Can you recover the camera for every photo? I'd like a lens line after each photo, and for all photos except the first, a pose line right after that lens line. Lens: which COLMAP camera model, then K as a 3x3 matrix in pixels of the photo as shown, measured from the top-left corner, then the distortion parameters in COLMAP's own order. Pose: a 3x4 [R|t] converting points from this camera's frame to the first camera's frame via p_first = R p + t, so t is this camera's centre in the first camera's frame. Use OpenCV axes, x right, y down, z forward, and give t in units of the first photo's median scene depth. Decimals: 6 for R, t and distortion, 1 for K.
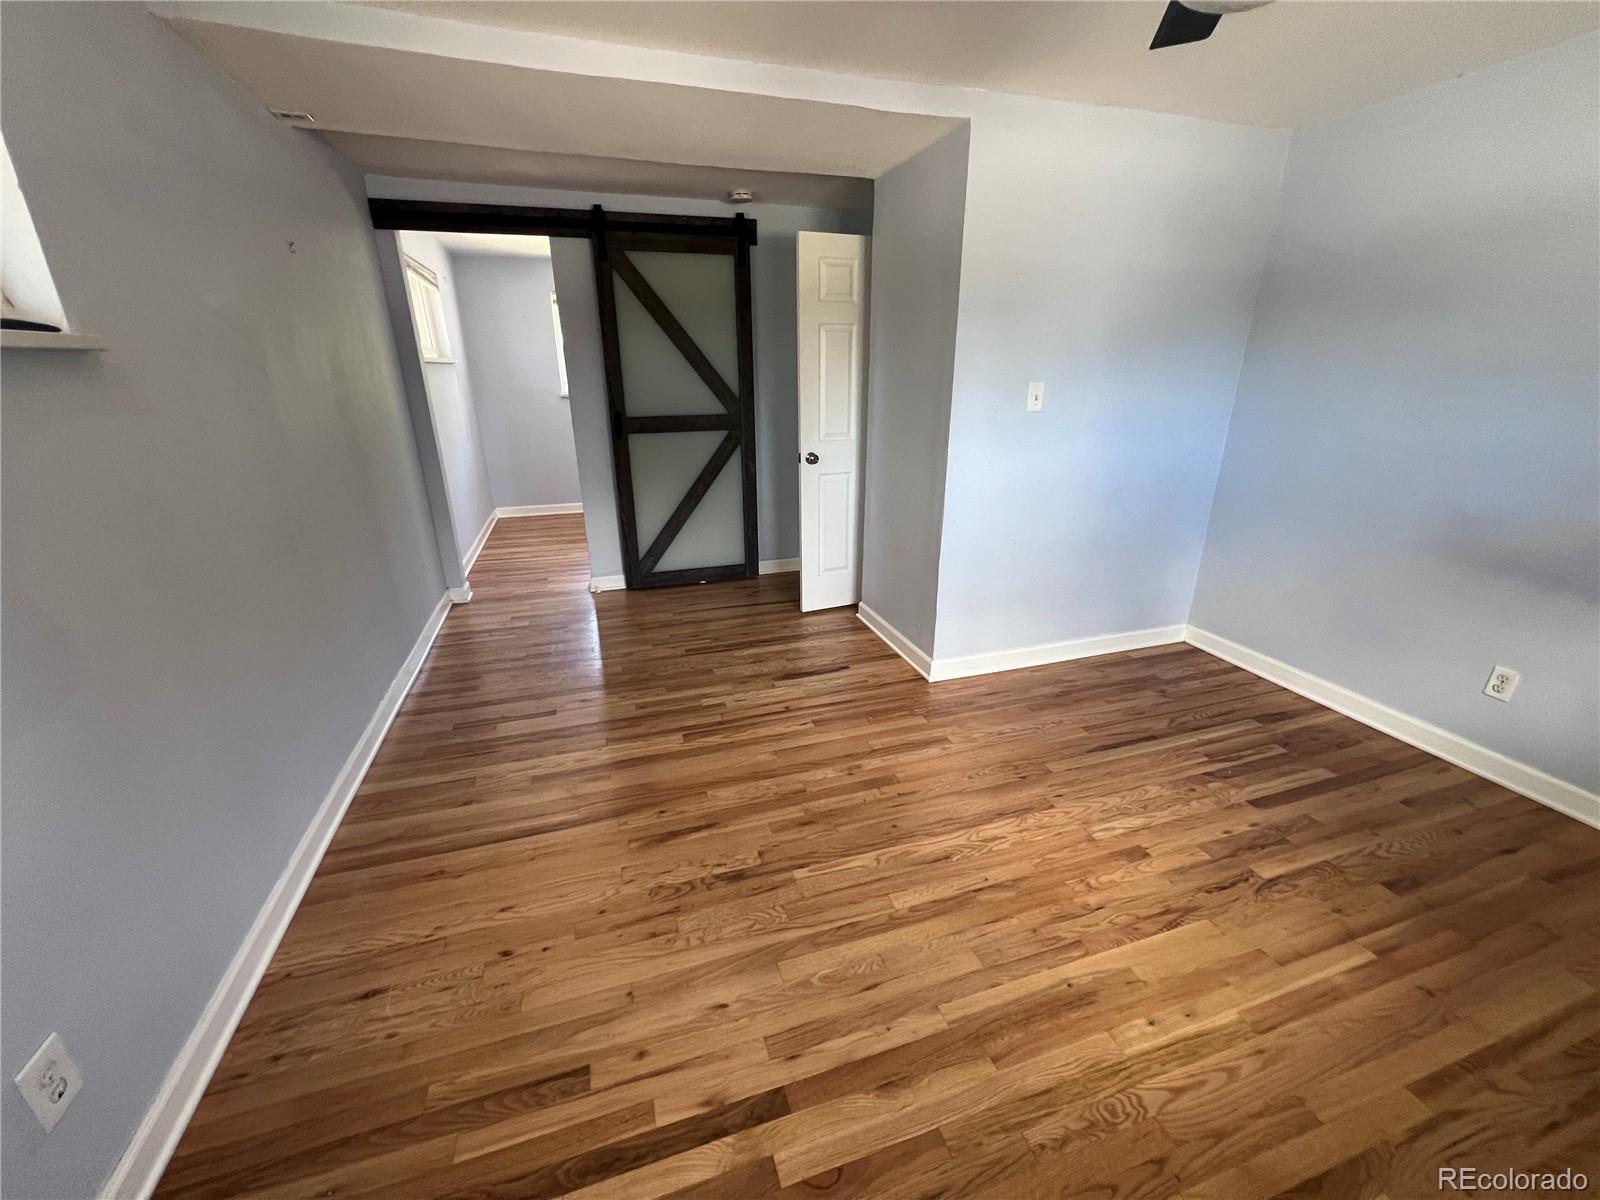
lens RADIAL K [[641.1, 0, 794.9], [0, 641.1, 597.2], [0, 0, 1]] dist [-0.002062, 0.000563]
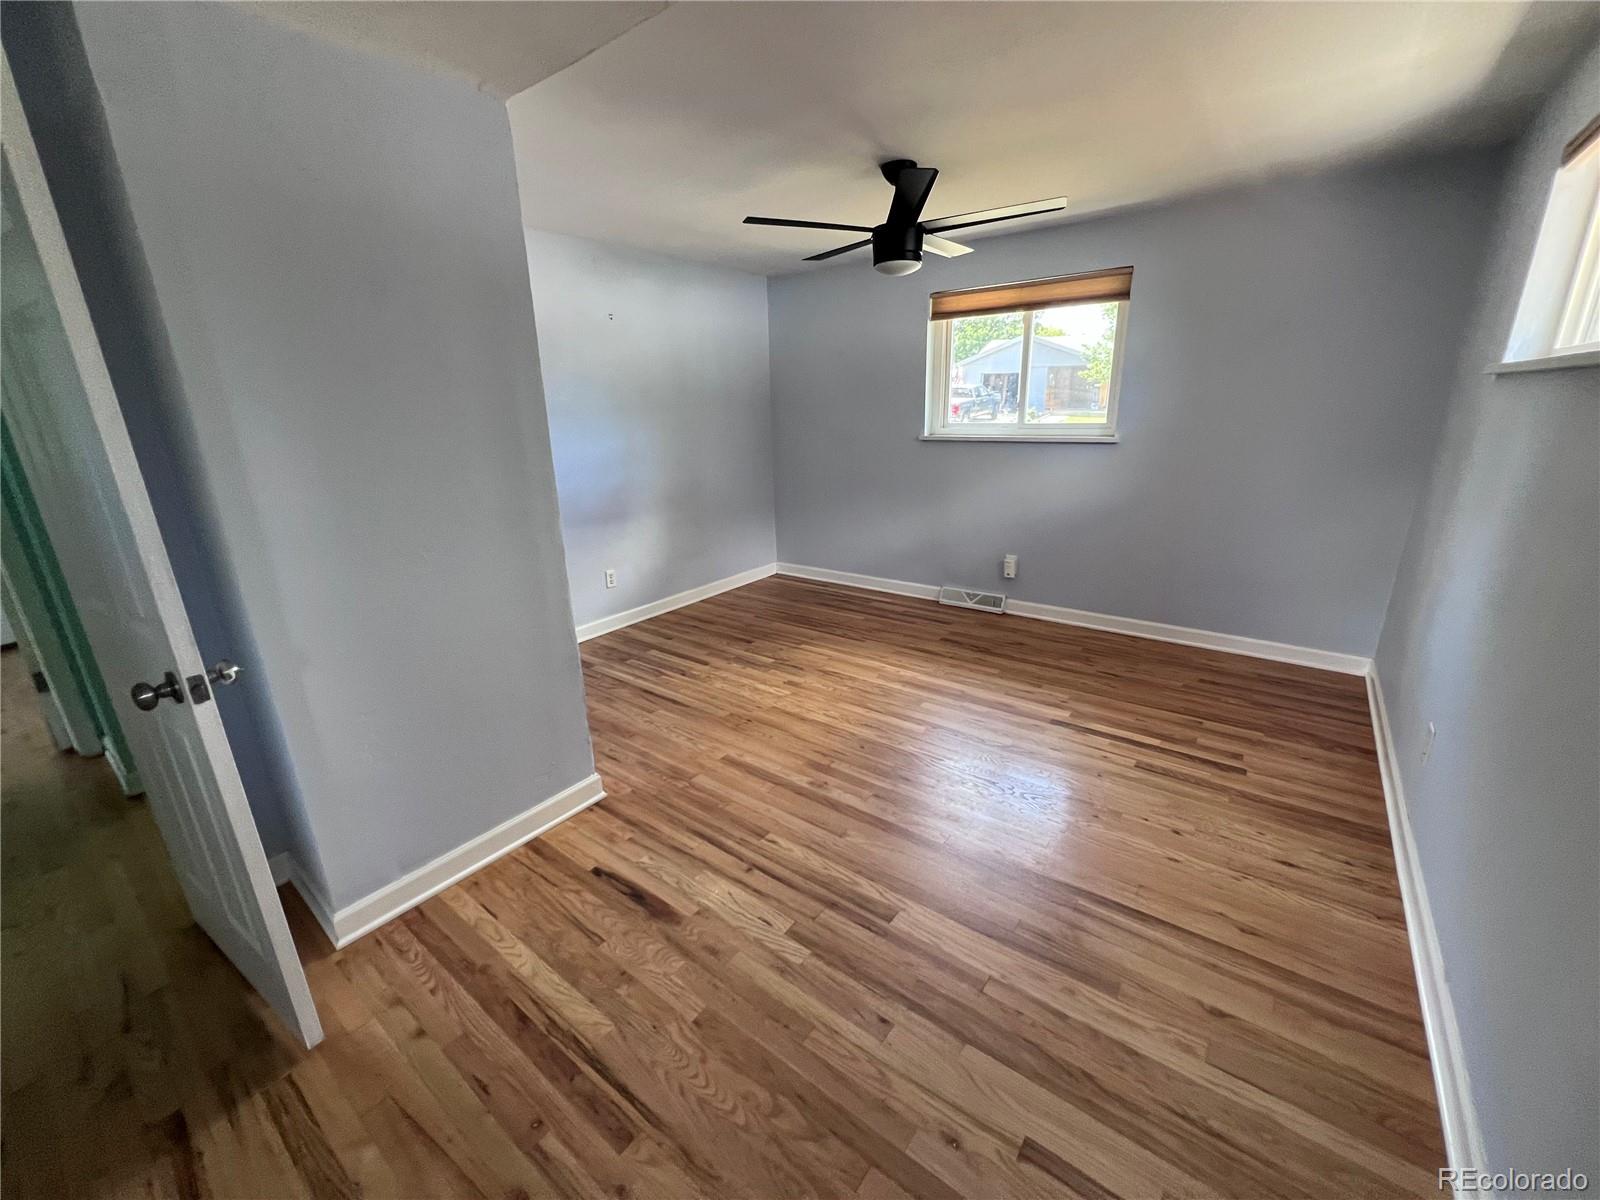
lens RADIAL K [[640.9, 0, 795.0], [0, 640.9, 595.7], [0, 0, 1]] dist [-0.001865, 0.000255]
pose [[-0.565754, -0.220090, 0.794659, -0.664867], [0.309773, 0.836399, 0.452191, -0.483041], [-0.764175, 0.501993, -0.405018, 1.325986]]
